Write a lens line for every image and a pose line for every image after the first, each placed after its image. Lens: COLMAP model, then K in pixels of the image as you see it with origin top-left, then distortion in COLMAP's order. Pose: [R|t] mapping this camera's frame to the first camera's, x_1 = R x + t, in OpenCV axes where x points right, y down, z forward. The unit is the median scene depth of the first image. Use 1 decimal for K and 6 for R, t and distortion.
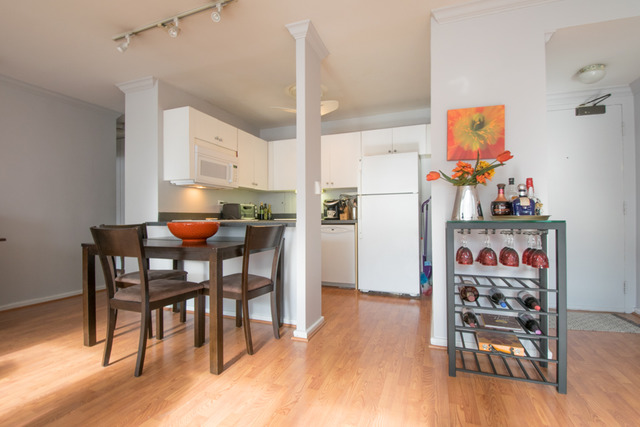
lens RADIAL K [[301.1, 0, 320.0], [0, 301.1, 213.5], [0, 0, 1]] dist [0.013424, -0.019000]
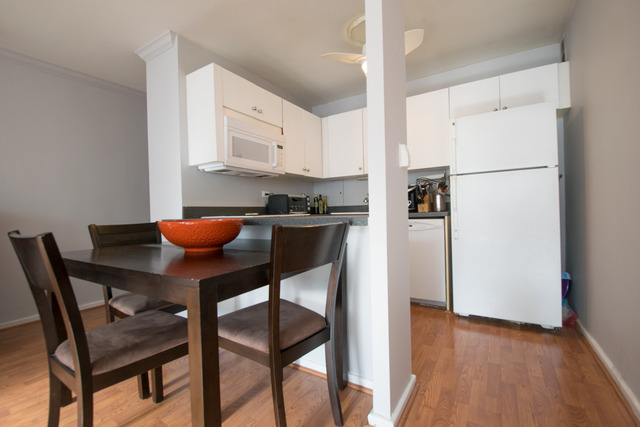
lens RADIAL K [[280.5, 0, 320.0], [0, 280.5, 213.5], [0, 0, 1]] dist [-0.000134, -0.000399]
pose [[0.980856, -0.019227, -0.193783, -0.045167], [0.022972, 0.999590, 0.017097, 0.007909], [0.193374, -0.021222, 0.980895, 0.327325]]
